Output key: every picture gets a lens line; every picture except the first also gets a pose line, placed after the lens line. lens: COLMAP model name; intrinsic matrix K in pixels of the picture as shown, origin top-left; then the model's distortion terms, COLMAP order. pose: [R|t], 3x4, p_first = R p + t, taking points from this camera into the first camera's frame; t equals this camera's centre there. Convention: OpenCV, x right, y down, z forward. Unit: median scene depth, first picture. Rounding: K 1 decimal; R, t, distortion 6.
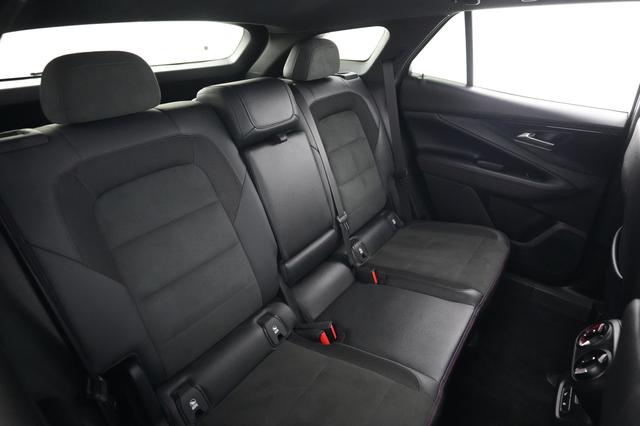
lens RADIAL K [[390.5, 0, 320.5], [0, 390.5, 222.4], [0, 0, 1]] dist [0.019137, -0.000423]
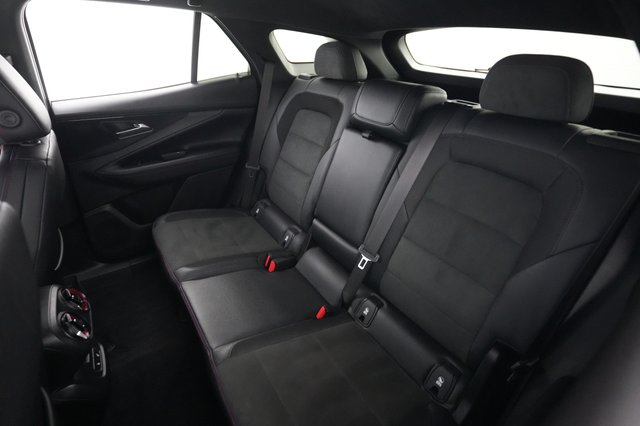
lens RADIAL K [[346.2, 0, 320.0], [0, 346.2, 213.0], [0, 0, 1]] dist [-0.000802, -0.000397]
pose [[-0.391107, 0.422813, -0.817475, 0.678132], [-0.435884, 0.697195, 0.569144, -0.458612], [0.810580, 0.578920, -0.088380, 0.919723]]
